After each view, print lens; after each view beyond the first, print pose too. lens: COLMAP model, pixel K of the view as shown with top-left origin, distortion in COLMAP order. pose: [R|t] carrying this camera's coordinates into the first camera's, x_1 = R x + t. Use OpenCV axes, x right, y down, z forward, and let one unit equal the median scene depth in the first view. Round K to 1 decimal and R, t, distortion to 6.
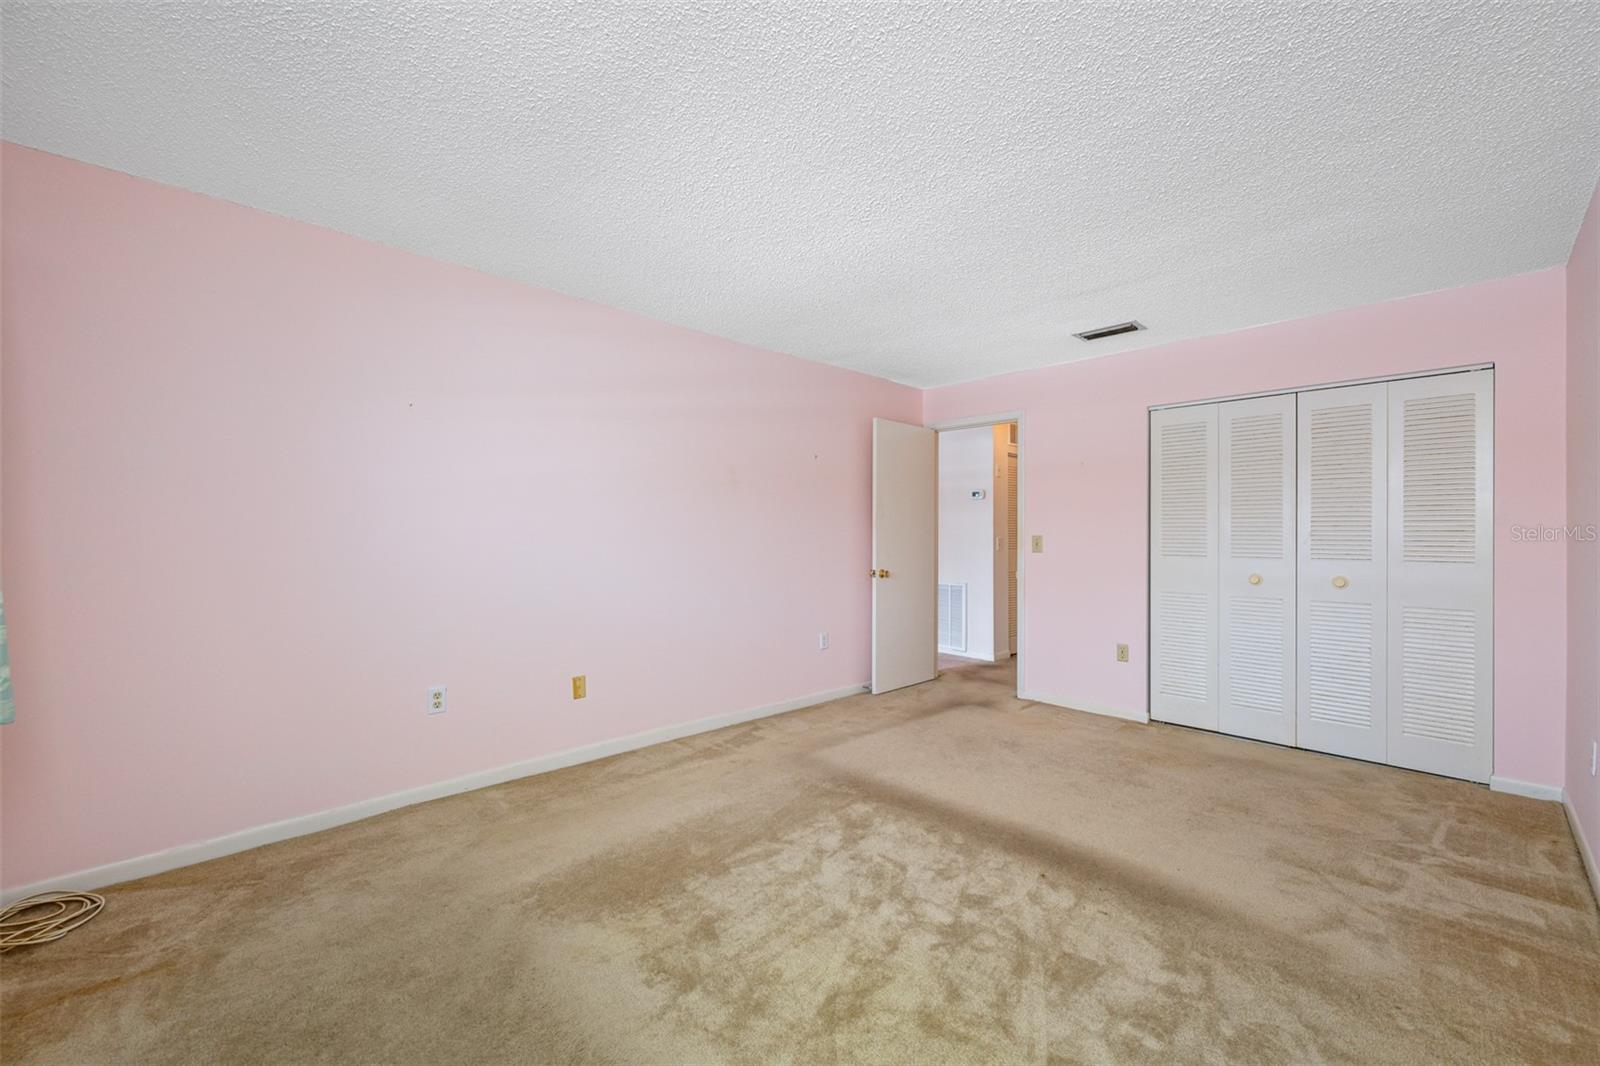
lens RADIAL K [[634.9, 0, 798.1], [0, 634.9, 528.8], [0, 0, 1]] dist [0.002792, -0.000600]
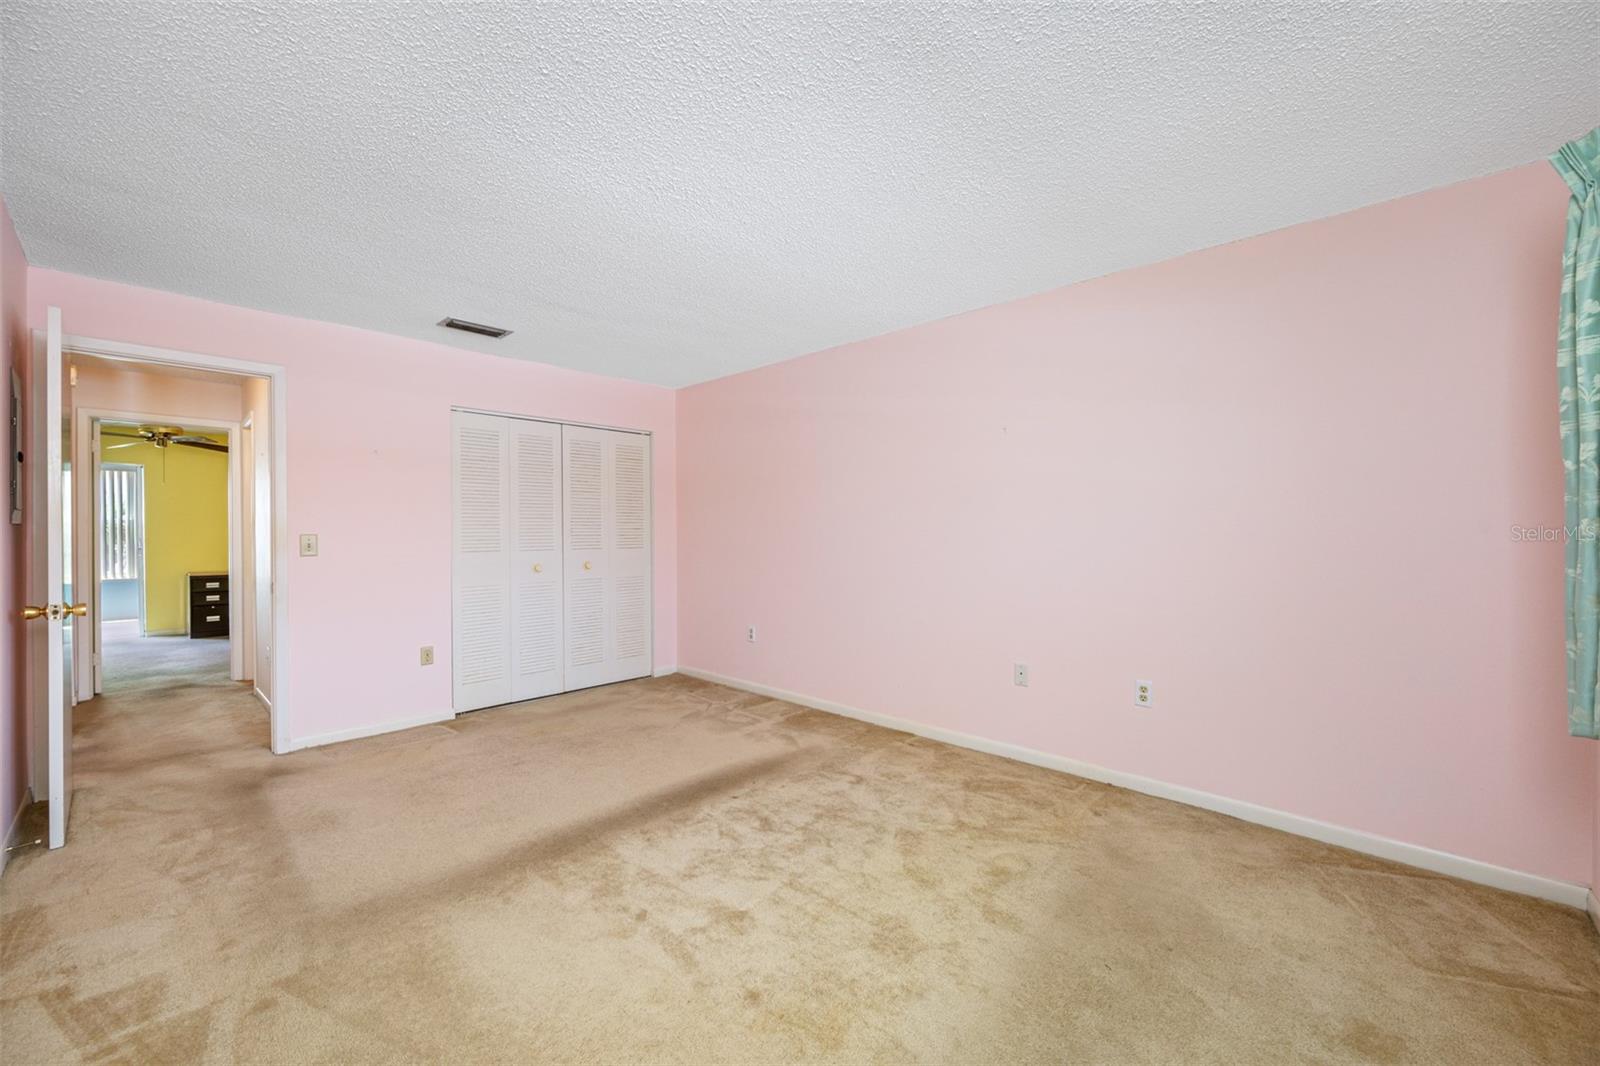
lens RADIAL K [[634.9, 0, 794.8], [0, 634.9, 533.0], [0, 0, 1]] dist [0.002792, -0.000600]
pose [[-0.036778, -0.007473, 0.999296, -0.557075], [-0.006534, 0.999952, 0.007237, -0.001521], [-0.999302, -0.006263, -0.036825, 0.571073]]
